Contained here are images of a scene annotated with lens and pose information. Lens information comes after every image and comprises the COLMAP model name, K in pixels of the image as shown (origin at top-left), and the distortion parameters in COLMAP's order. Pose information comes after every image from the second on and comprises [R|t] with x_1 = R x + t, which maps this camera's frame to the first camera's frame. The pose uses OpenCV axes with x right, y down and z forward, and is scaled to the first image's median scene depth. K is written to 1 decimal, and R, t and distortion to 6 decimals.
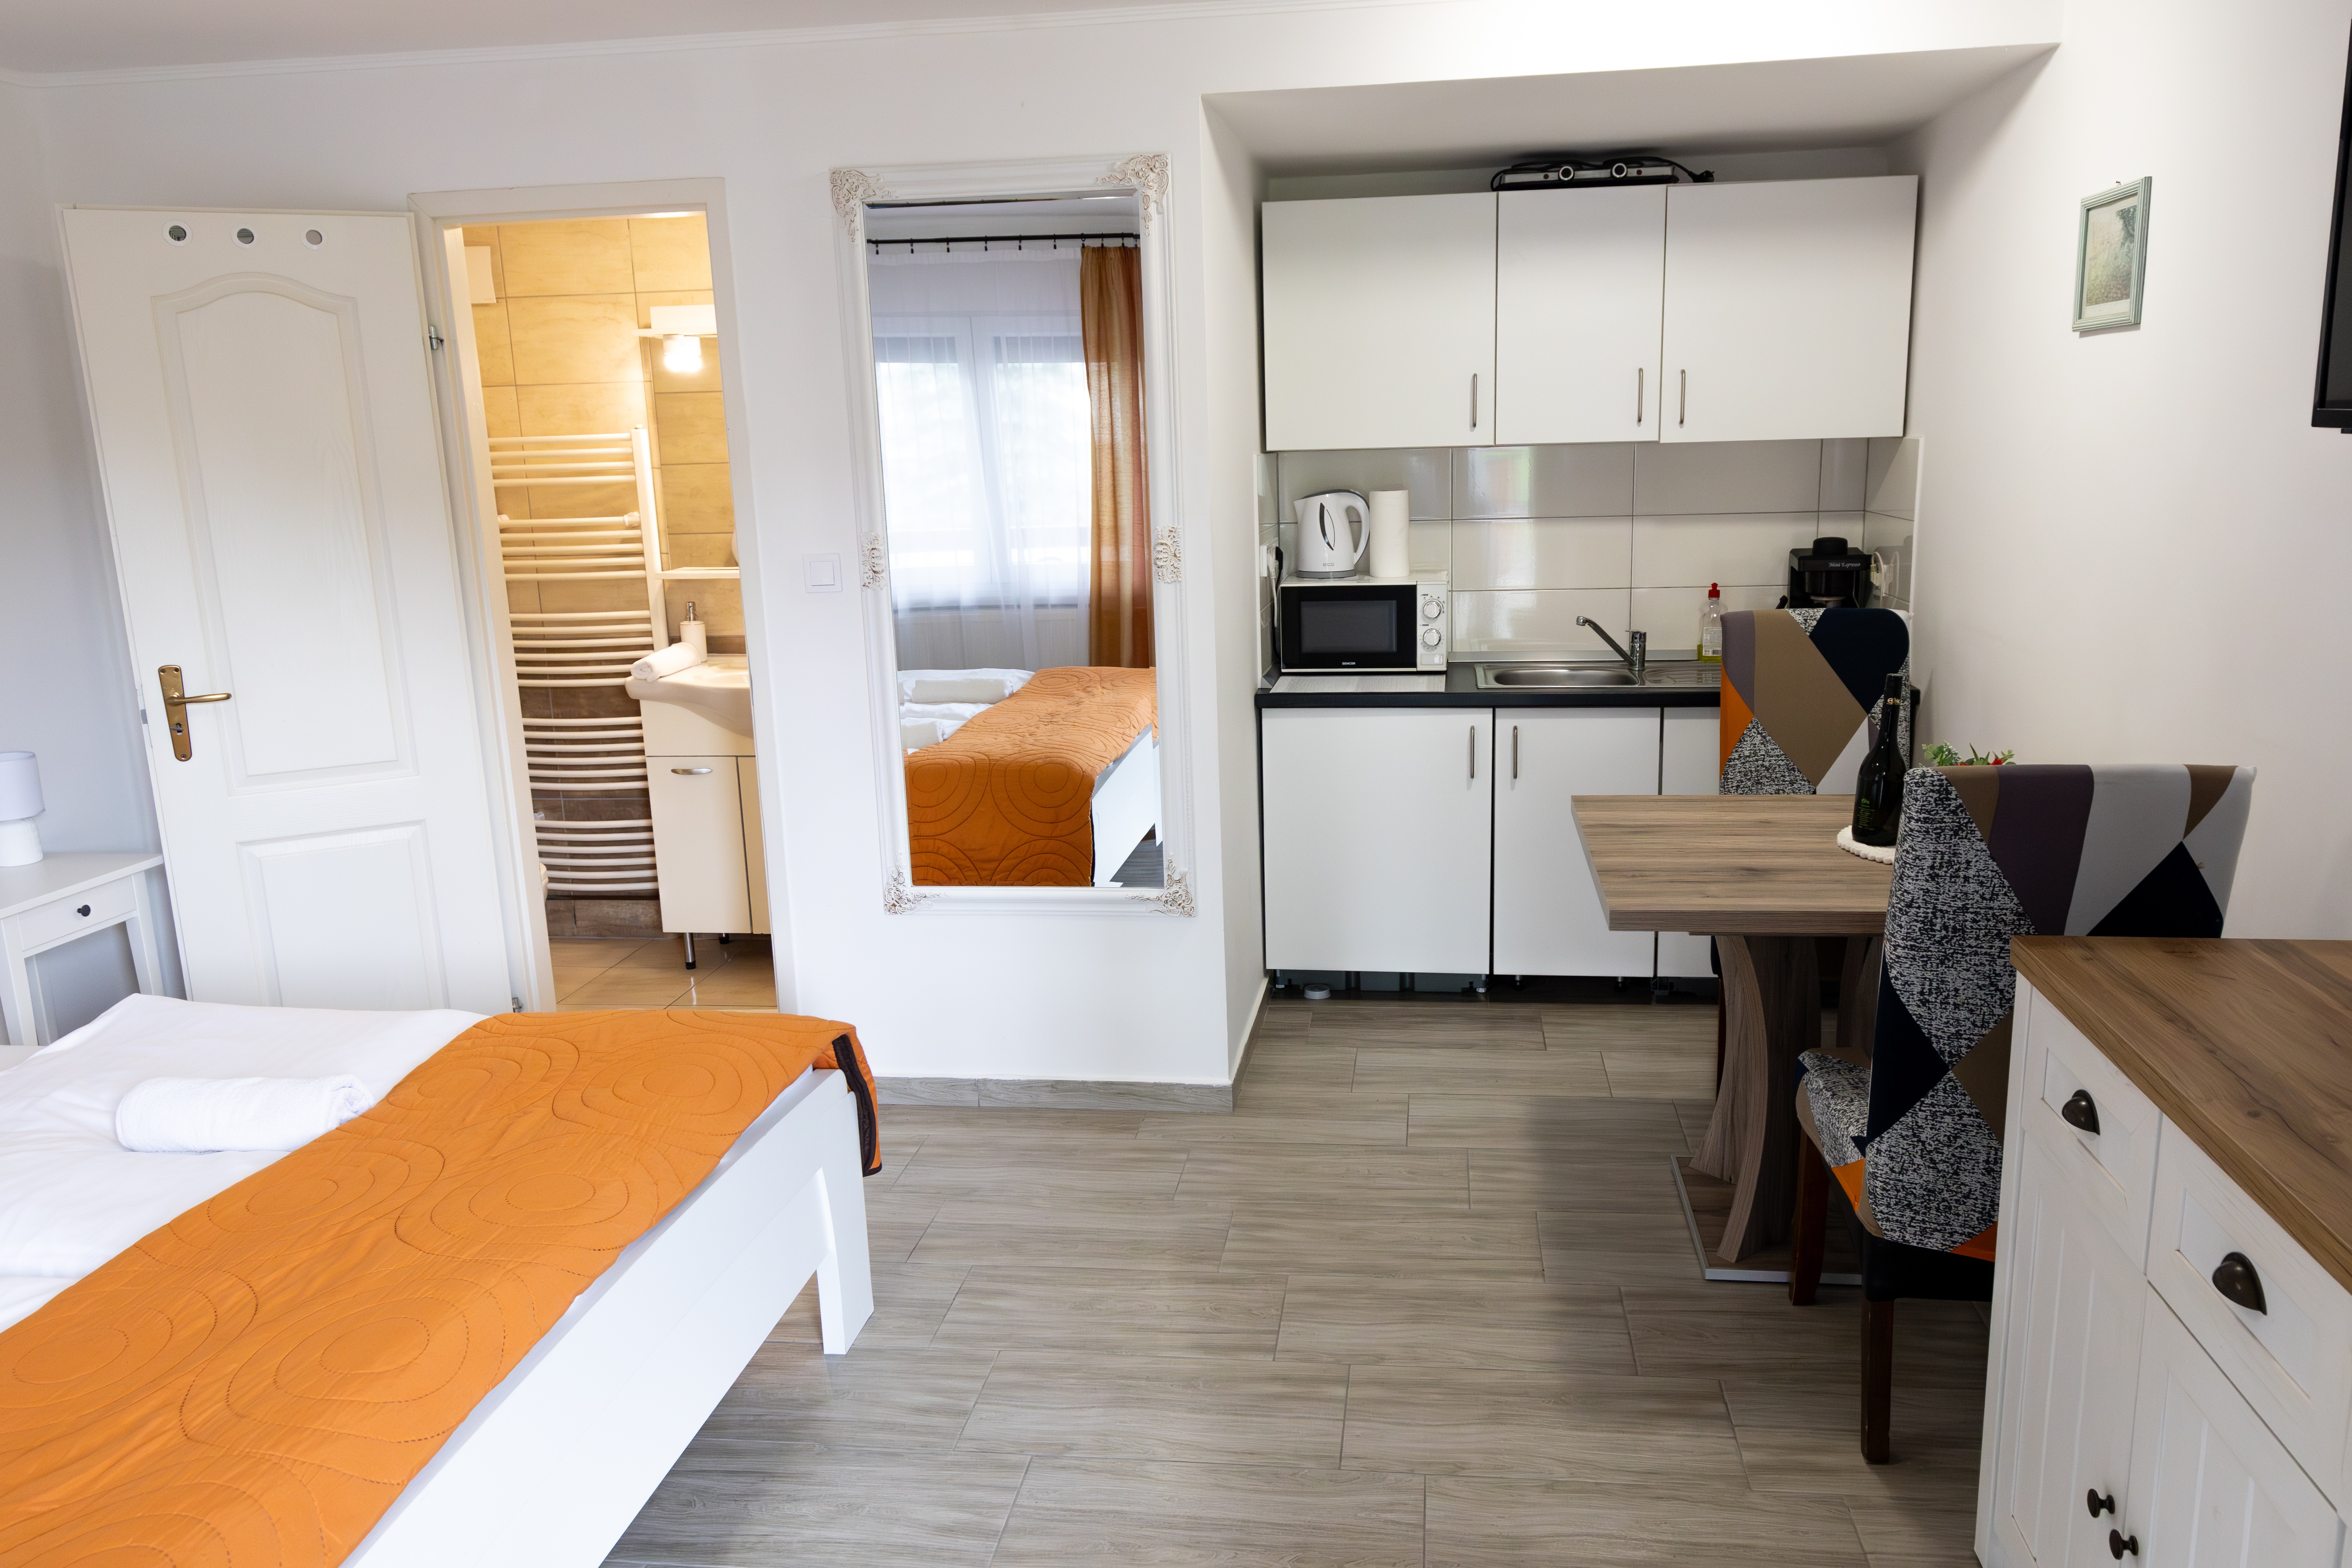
lens RADIAL K [[1723.1, 0, 1221.7], [0, 1723.1, 804.6], [0, 0, 1]] dist [0.020522, -0.002519]
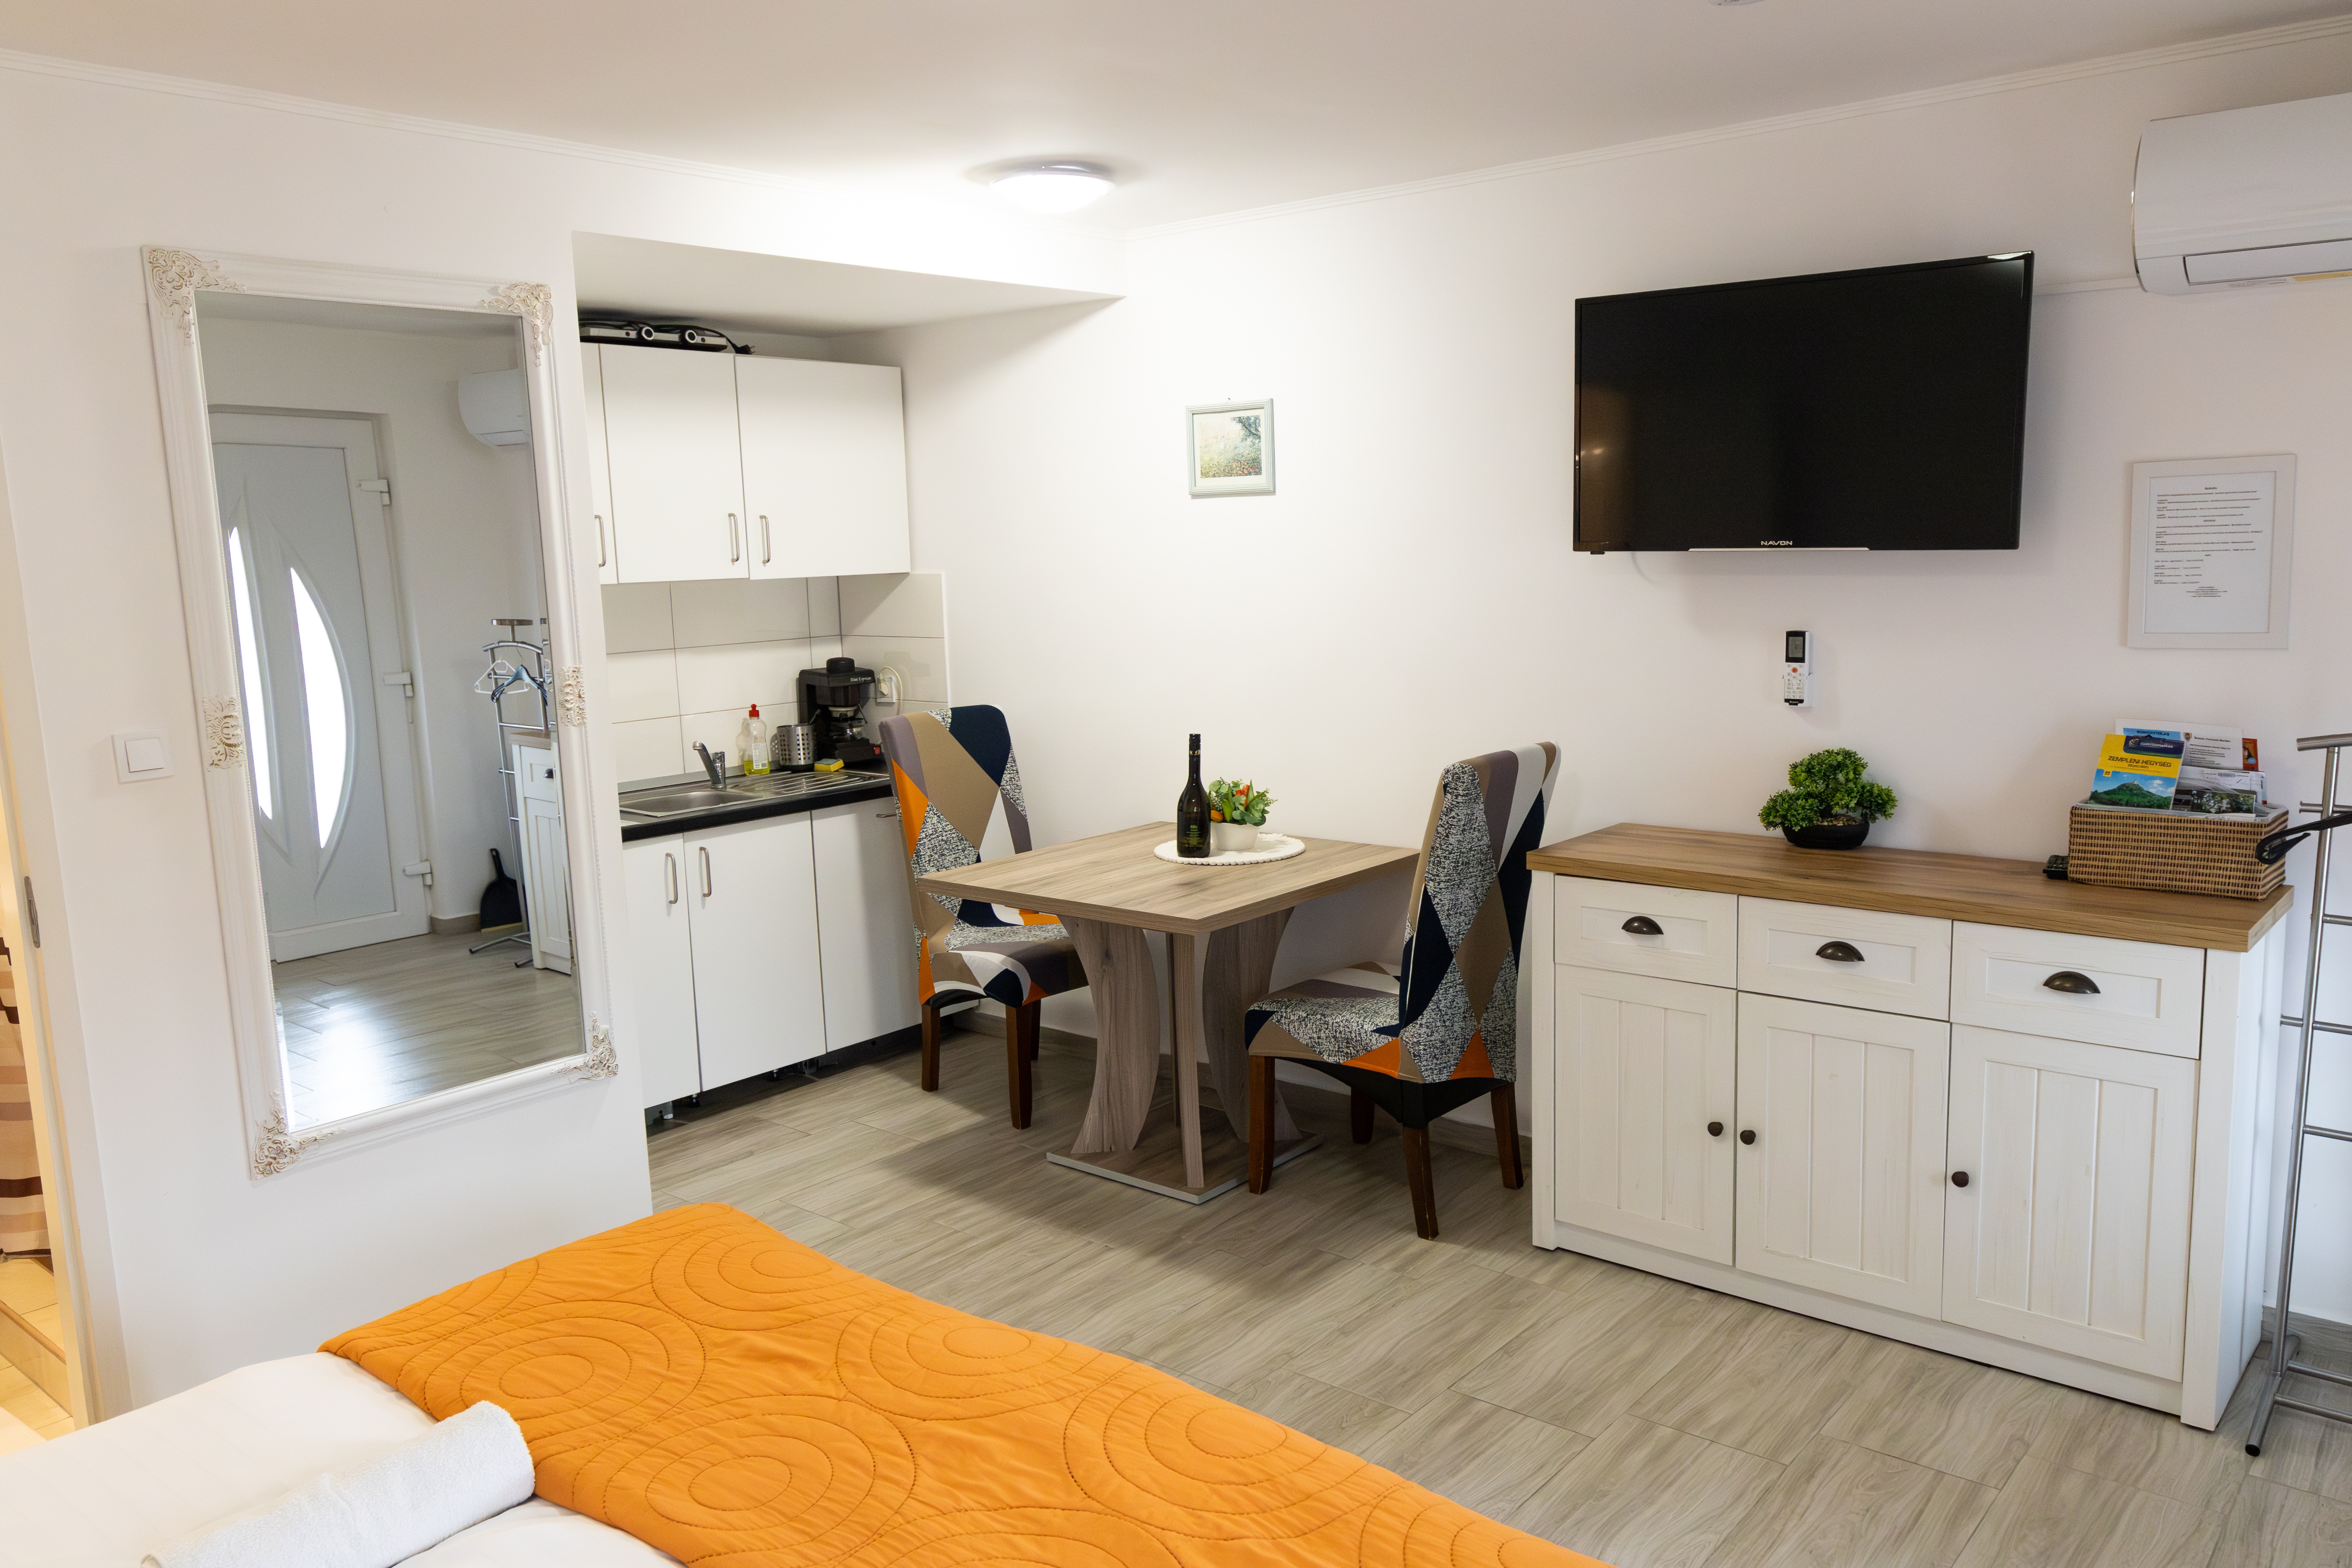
lens RADIAL K [[1723.1, 0, 1221.7], [0, 1723.1, 804.6], [0, 0, 1]] dist [0.020522, -0.002519]
pose [[0.532115, -0.123012, 0.837688, -0.644620], [0.195954, 0.980419, 0.019498, -0.035354], [-0.823684, 0.153773, 0.545800, 0.197498]]
